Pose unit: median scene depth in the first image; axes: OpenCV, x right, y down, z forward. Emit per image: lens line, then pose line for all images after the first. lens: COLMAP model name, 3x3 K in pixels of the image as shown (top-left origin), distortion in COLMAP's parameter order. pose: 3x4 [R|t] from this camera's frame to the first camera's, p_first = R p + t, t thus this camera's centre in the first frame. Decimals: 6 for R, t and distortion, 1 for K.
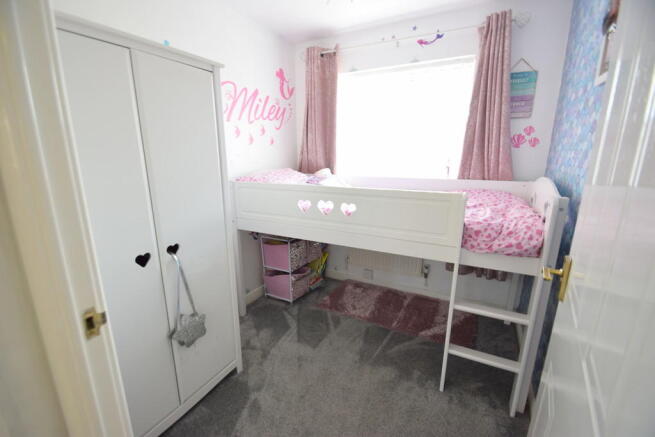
lens RADIAL K [[288.0, 0, 326.1], [0, 288.0, 219.7], [0, 0, 1]] dist [-0.017130, -0.003589]
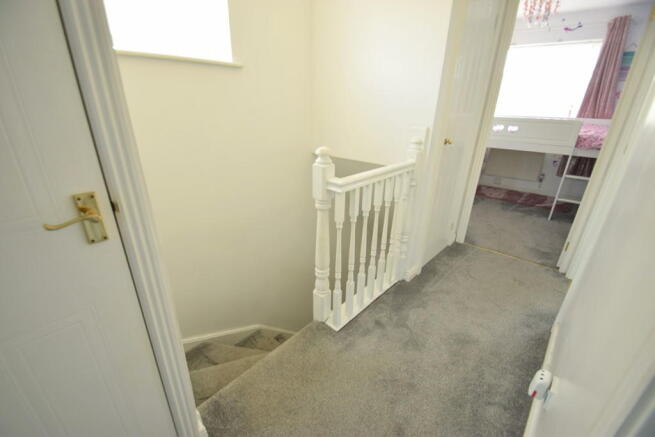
lens RADIAL K [[288.0, 0, 326.7], [0, 288.0, 221.7], [0, 0, 1]] dist [-0.017130, -0.003589]
pose [[0.970498, 0.099152, -0.219776, -0.584347], [-0.060831, 0.982734, 0.174737, 0.282575], [0.233307, -0.156213, 0.959774, -1.120711]]
